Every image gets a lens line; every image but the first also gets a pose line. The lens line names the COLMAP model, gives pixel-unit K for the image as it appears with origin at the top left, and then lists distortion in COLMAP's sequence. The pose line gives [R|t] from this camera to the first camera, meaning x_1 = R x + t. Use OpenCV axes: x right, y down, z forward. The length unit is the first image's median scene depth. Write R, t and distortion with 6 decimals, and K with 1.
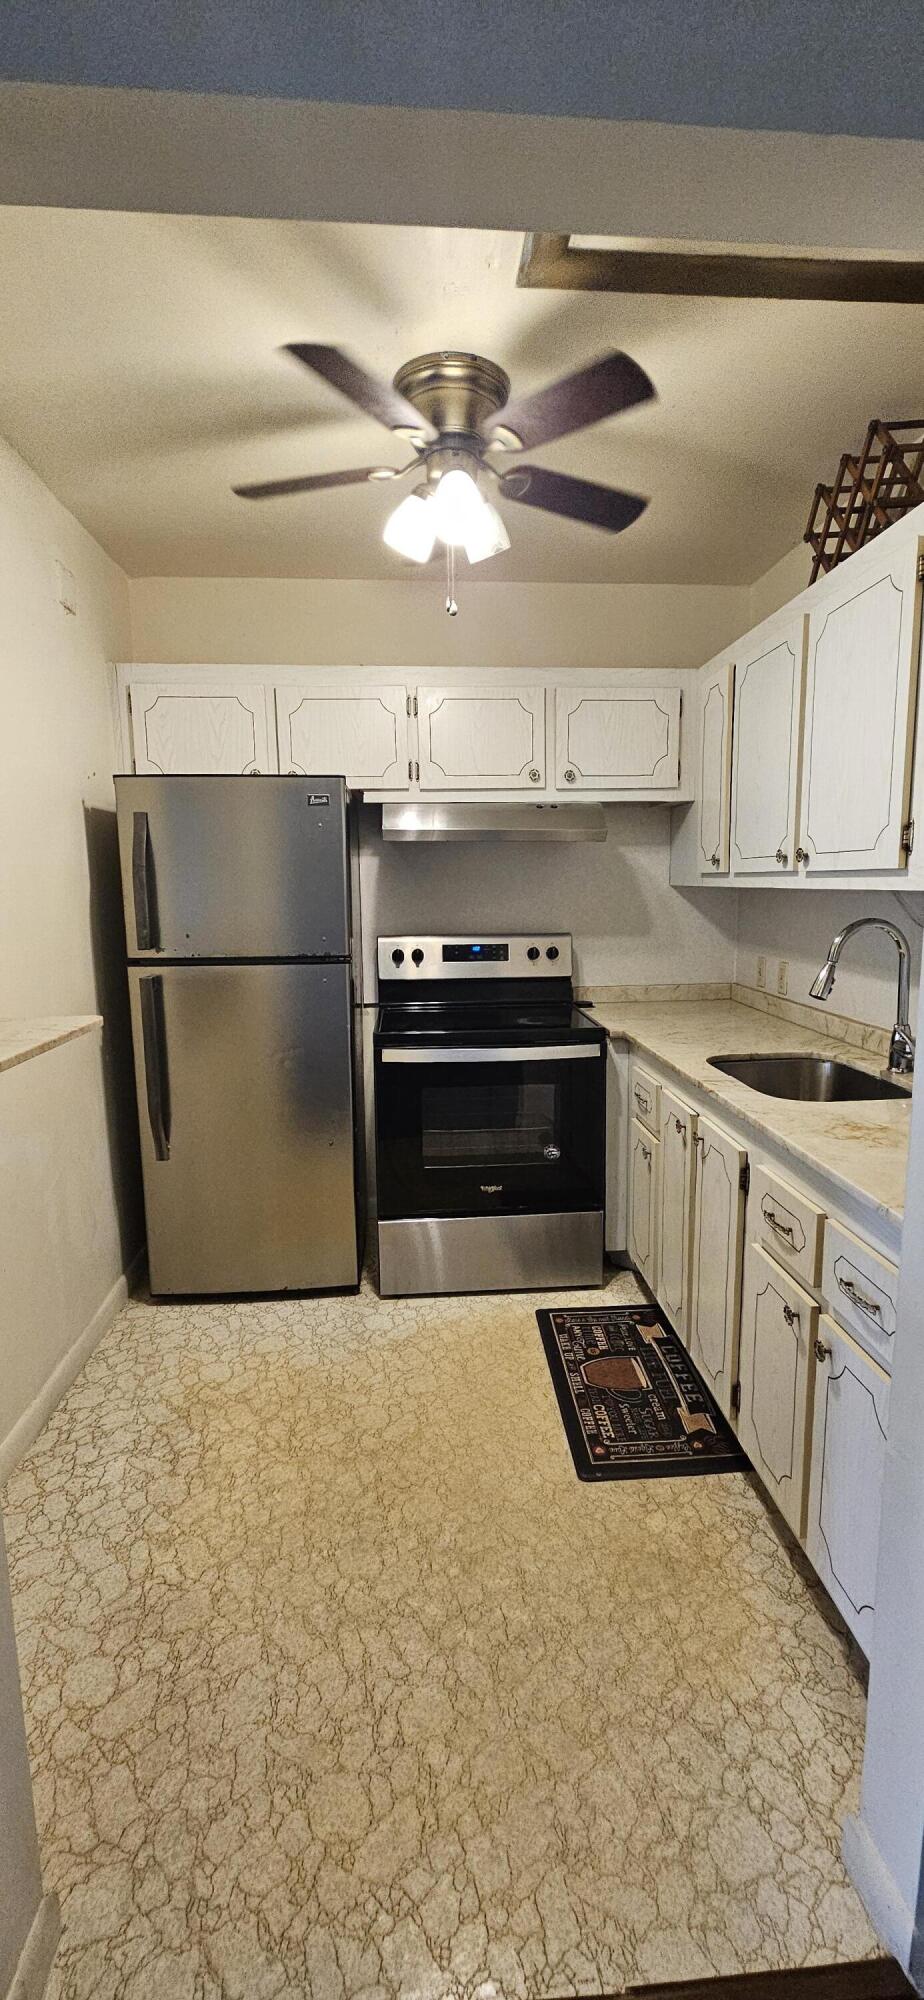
lens RADIAL K [[799.9, 0, 462.0], [0, 799.9, 1000.0], [0, 0, 1]] dist [0.000928, 0.000511]
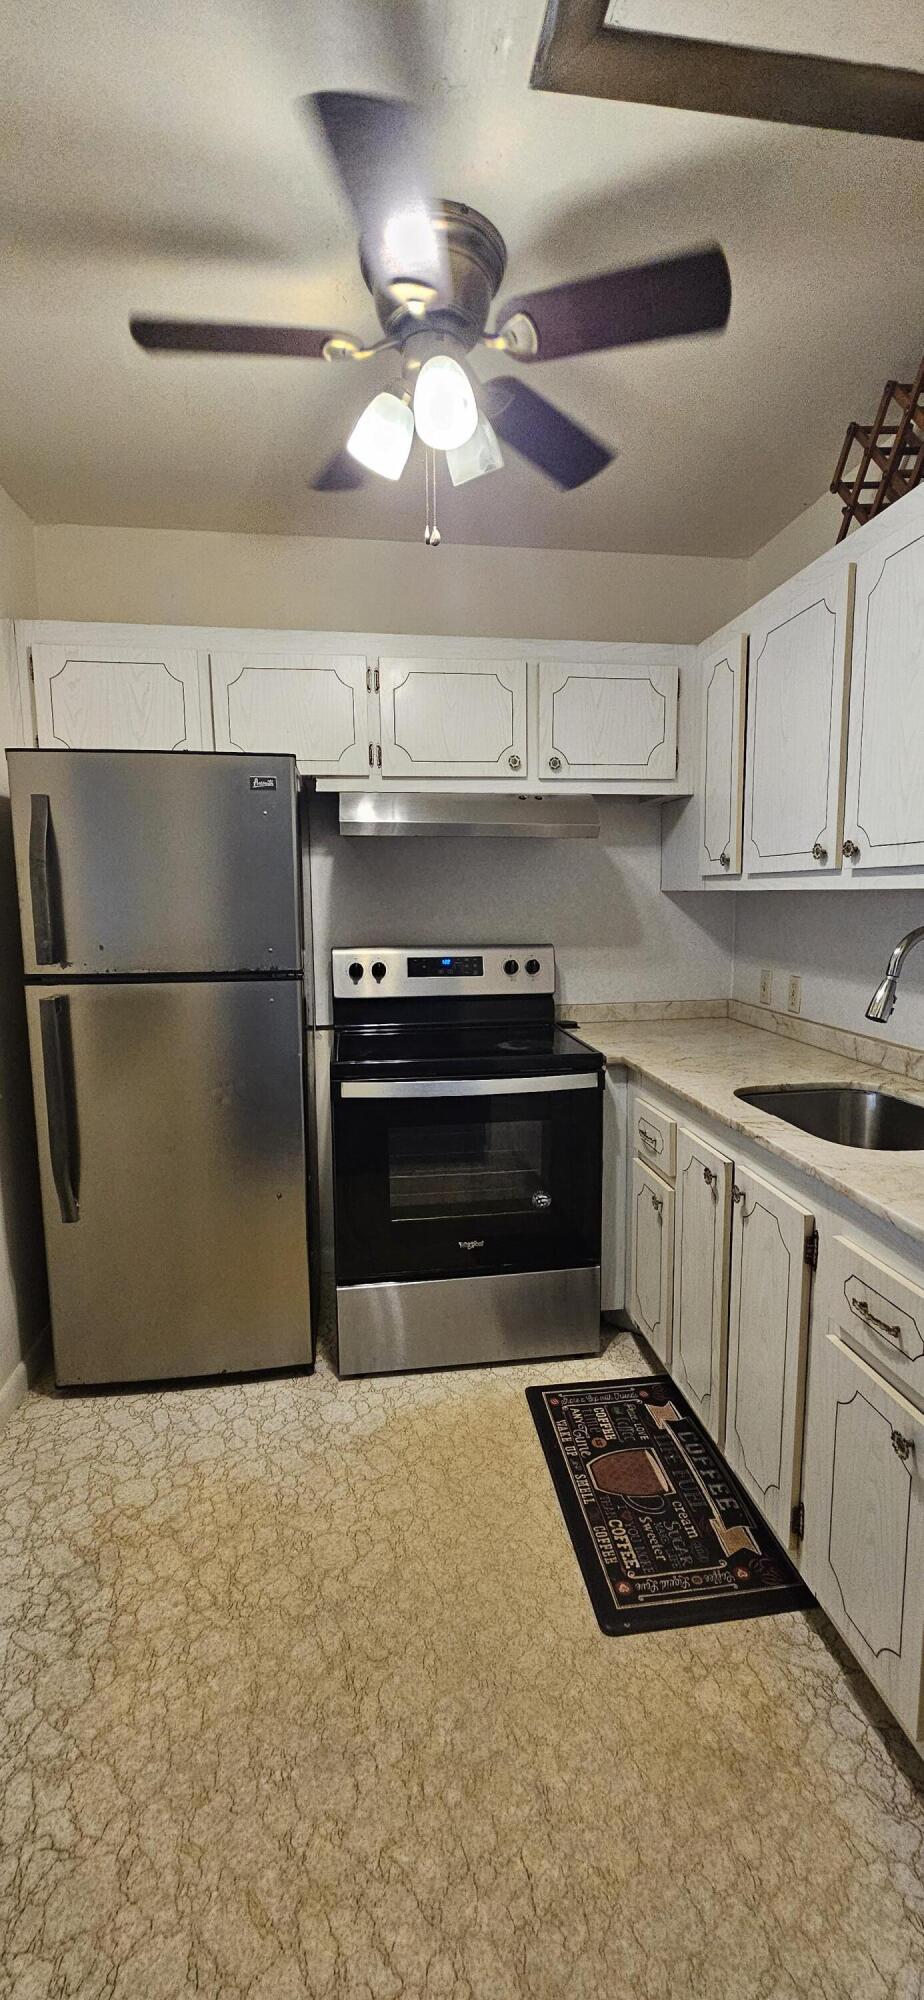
lens RADIAL K [[799.9, 0, 462.0], [0, 799.9, 1000.0], [0, 0, 1]] dist [0.000928, 0.000511]
pose [[0.997505, -0.006200, 0.070323, -0.036473], [0.007386, 0.999835, -0.016623, -0.011076], [-0.070208, 0.017101, 0.997386, 0.176845]]
